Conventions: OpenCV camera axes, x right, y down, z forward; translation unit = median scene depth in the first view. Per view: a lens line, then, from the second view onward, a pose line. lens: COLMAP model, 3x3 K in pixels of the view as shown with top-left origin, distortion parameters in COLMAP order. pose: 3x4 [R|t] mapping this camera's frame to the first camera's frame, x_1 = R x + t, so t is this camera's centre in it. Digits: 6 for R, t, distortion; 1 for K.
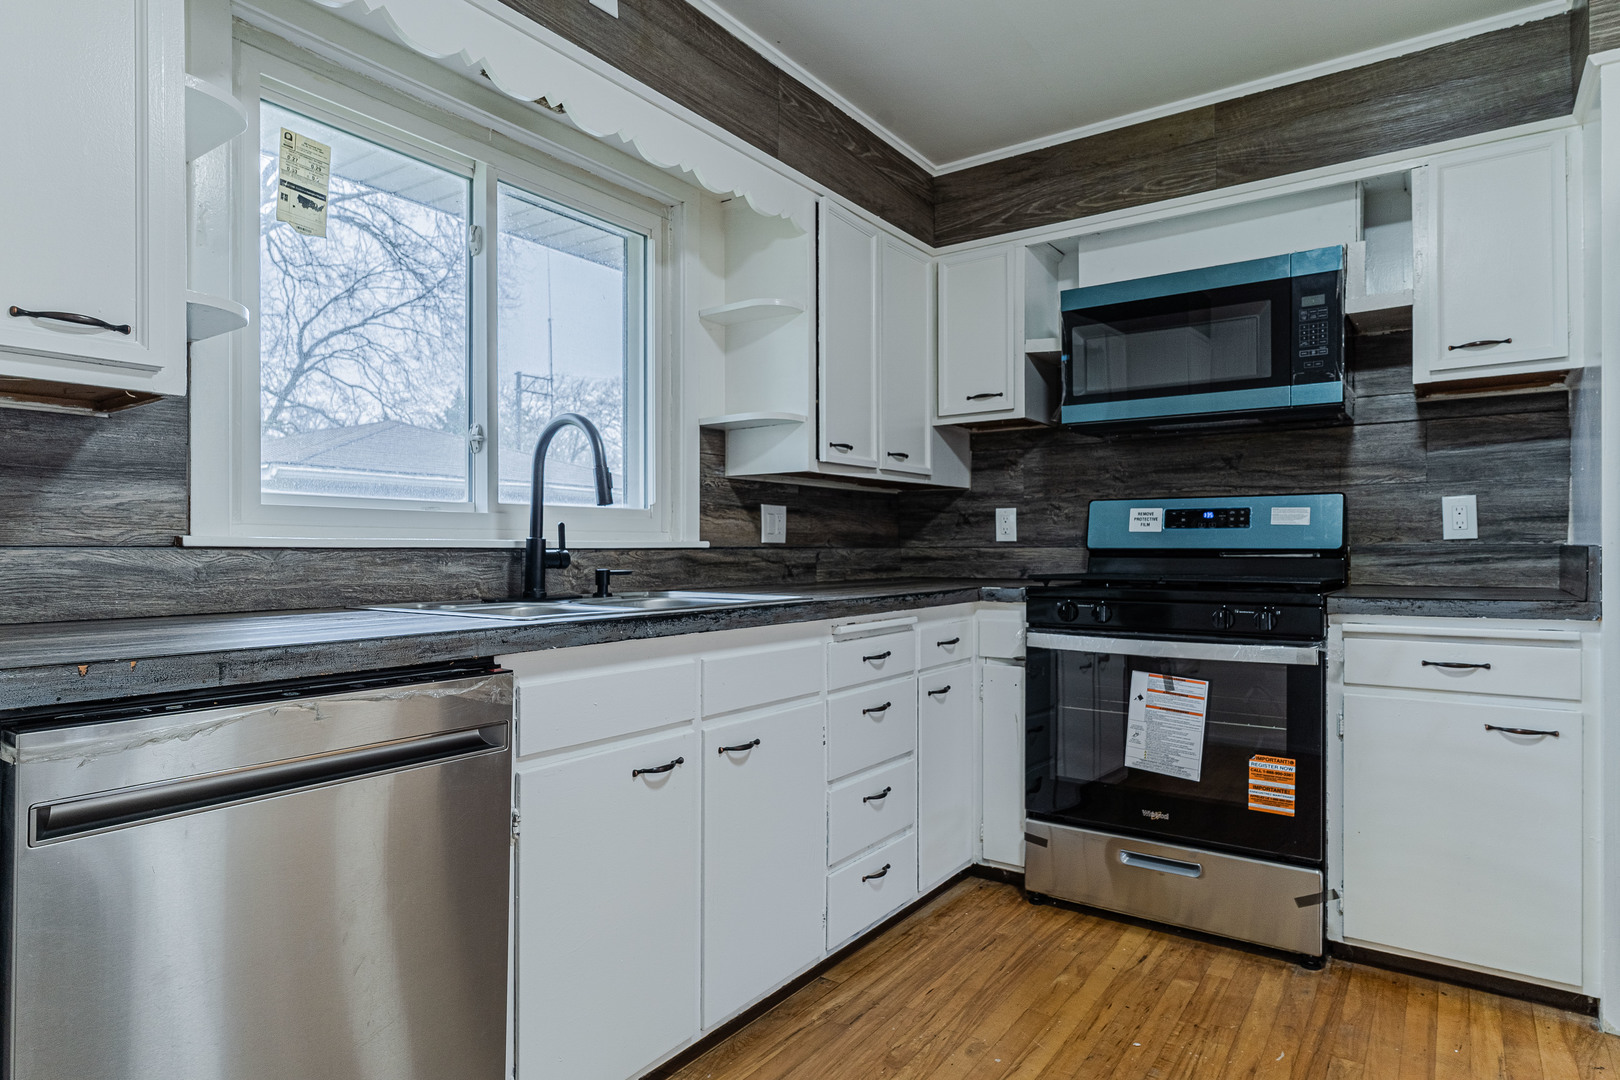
lens RADIAL K [[931.7, 0, 801.2], [0, 931.7, 547.3], [0, 0, 1]] dist [0.008249, -0.000754]
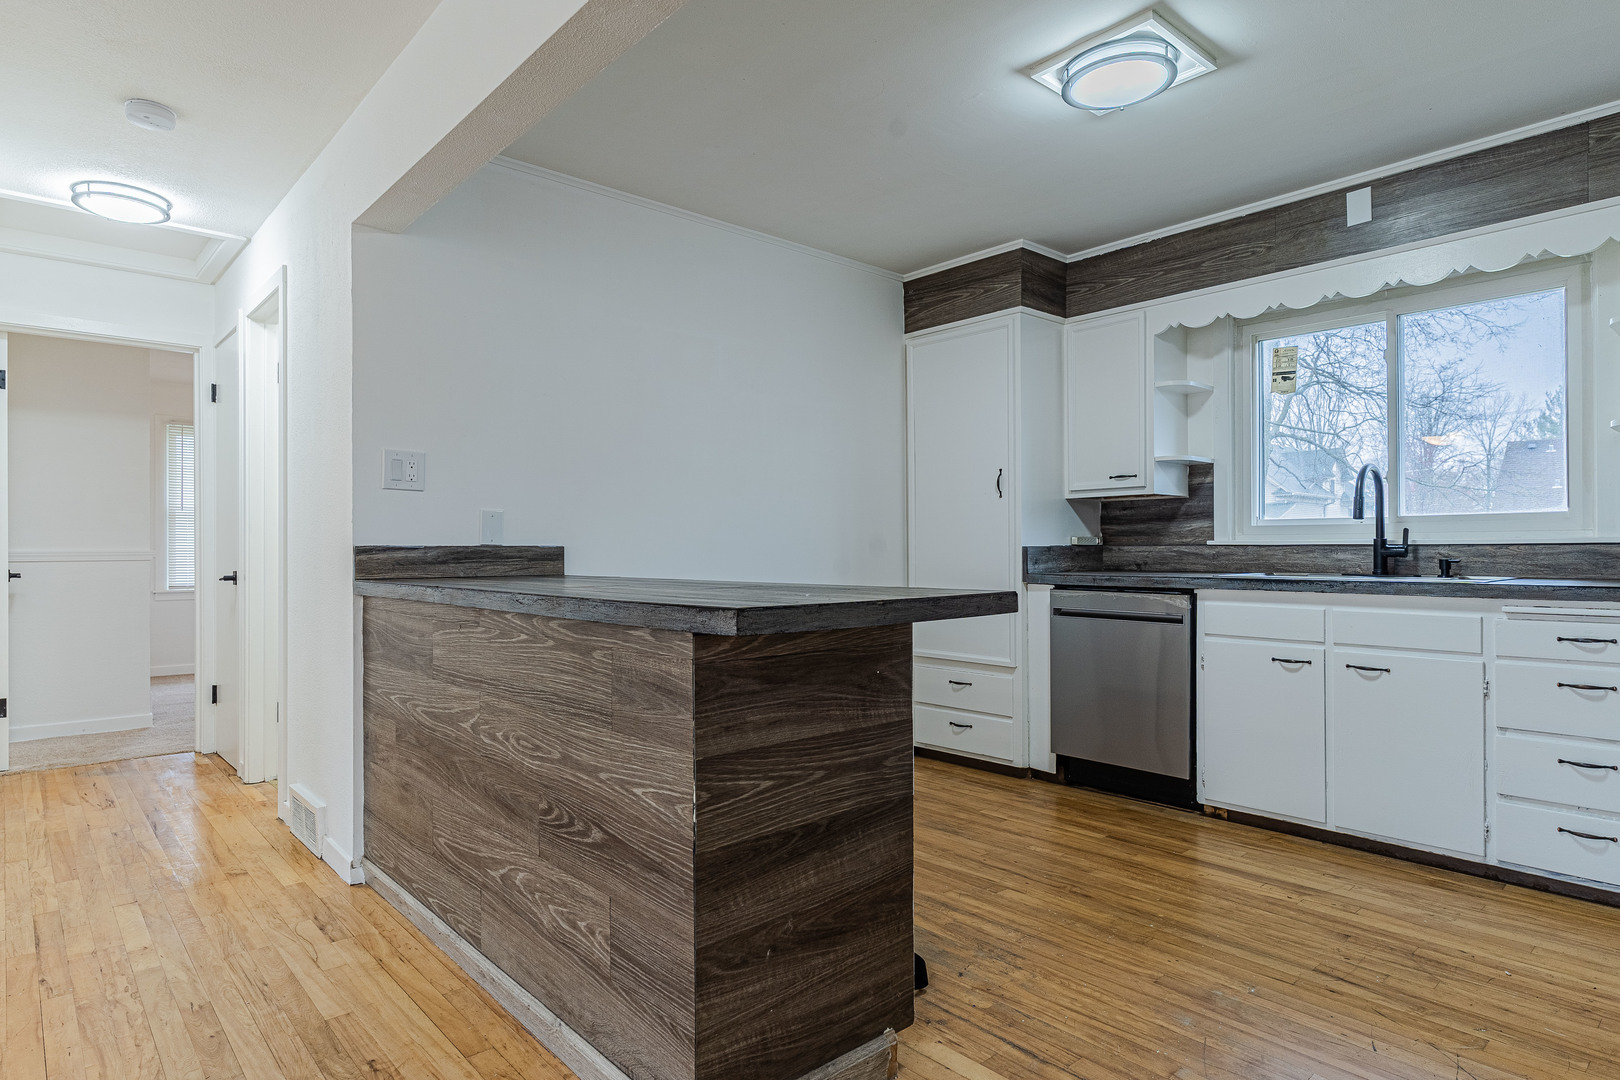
lens RADIAL K [[901.8, 0, 805.8], [0, 901.8, 546.8], [0, 0, 1]] dist [-0.000371, -0.000095]
pose [[-0.227427, -0.000422, -0.973795, 1.256871], [0.005073, 0.999986, -0.001618, 0.001966], [0.973782, -0.005308, -0.227422, 0.315064]]
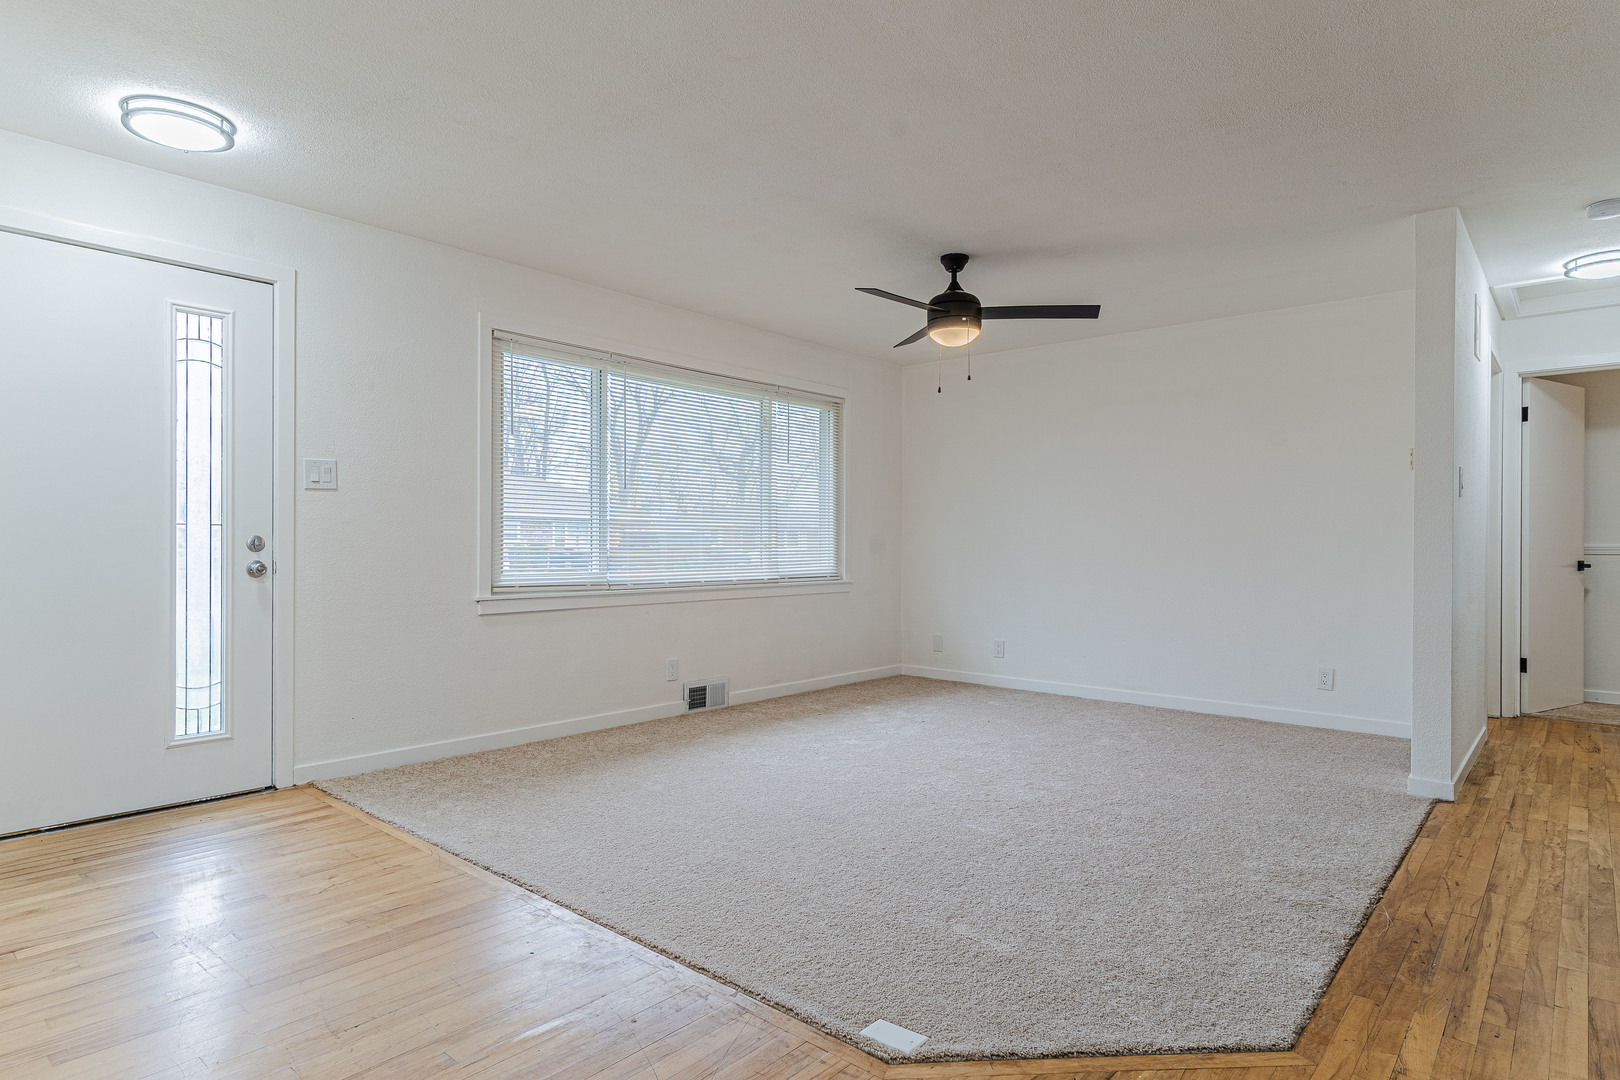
lens RADIAL K [[901.8, 0, 805.8], [0, 901.8, 546.8], [0, 0, 1]] dist [-0.000371, -0.000095]
pose [[-0.994929, -0.001096, 0.100574, 1.486401], [-0.000973, 0.999999, 0.001271, 0.001276], [-0.100575, 0.001167, -0.994929, 0.839773]]
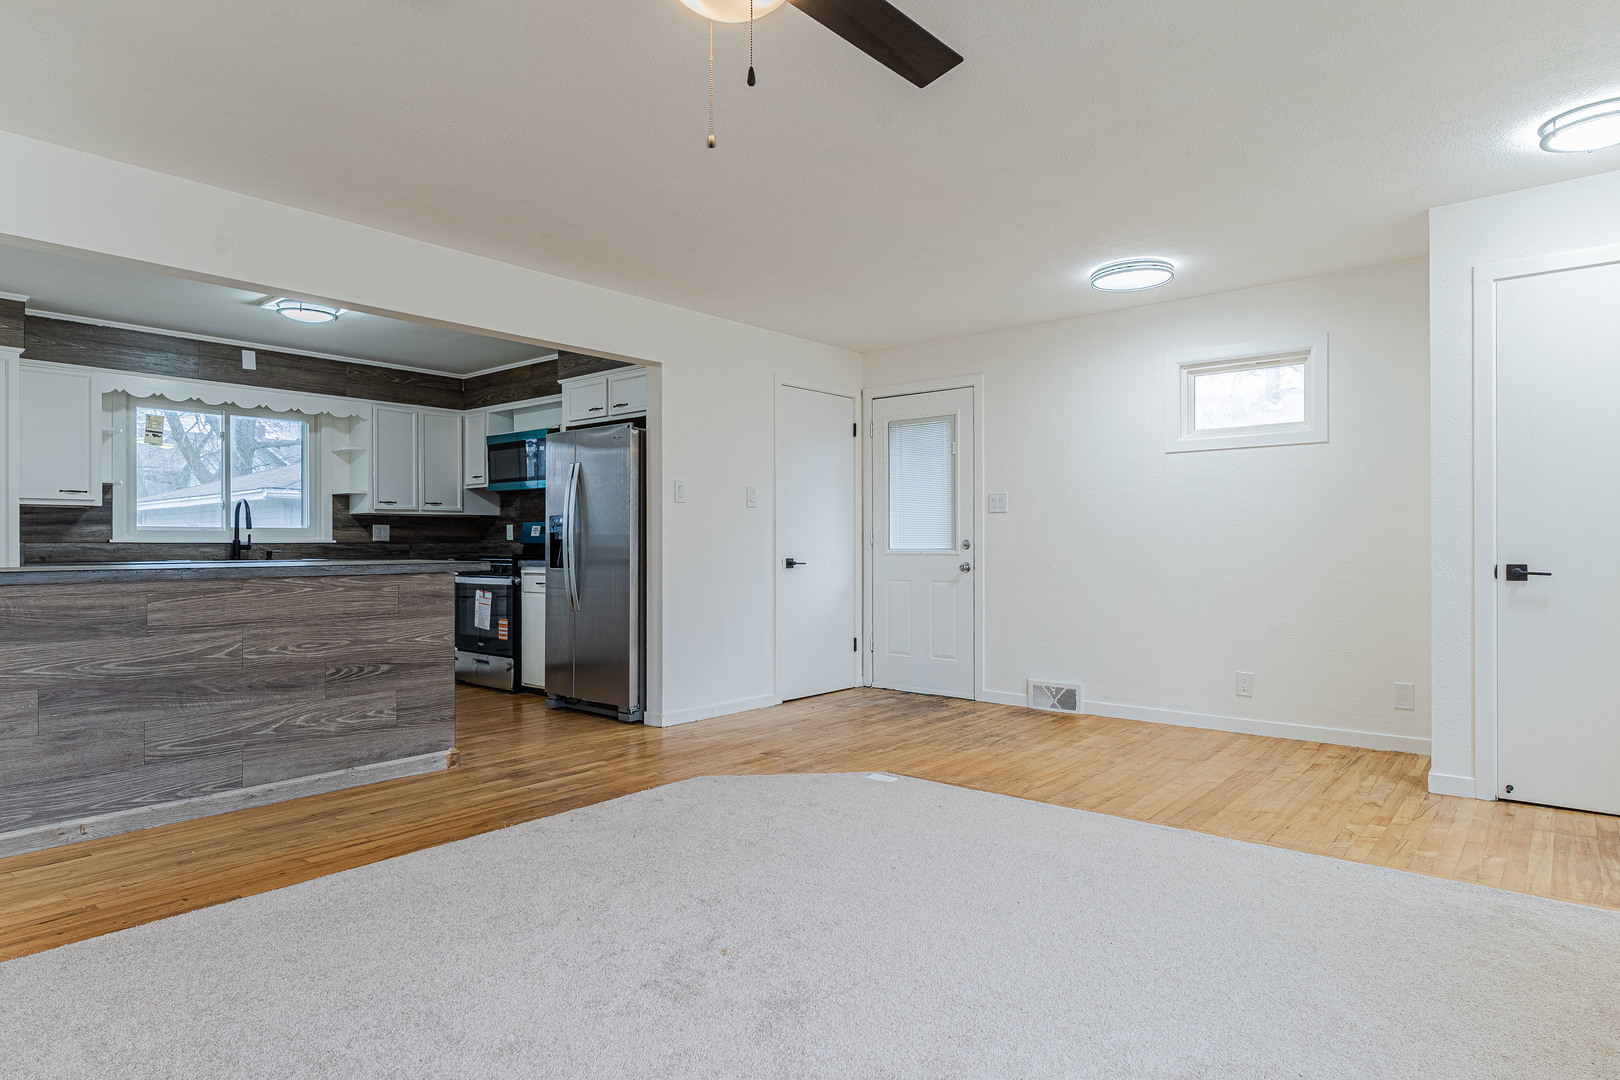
lens RADIAL K [[931.7, 0, 801.2], [0, 931.7, 547.3], [0, 0, 1]] dist [0.008249, -0.000754]
pose [[0.996262, -0.000035, -0.086379, 1.484986], [0.000391, 0.999991, 0.004107, 0.002593], [0.086378, -0.004126, 0.996254, -1.524076]]
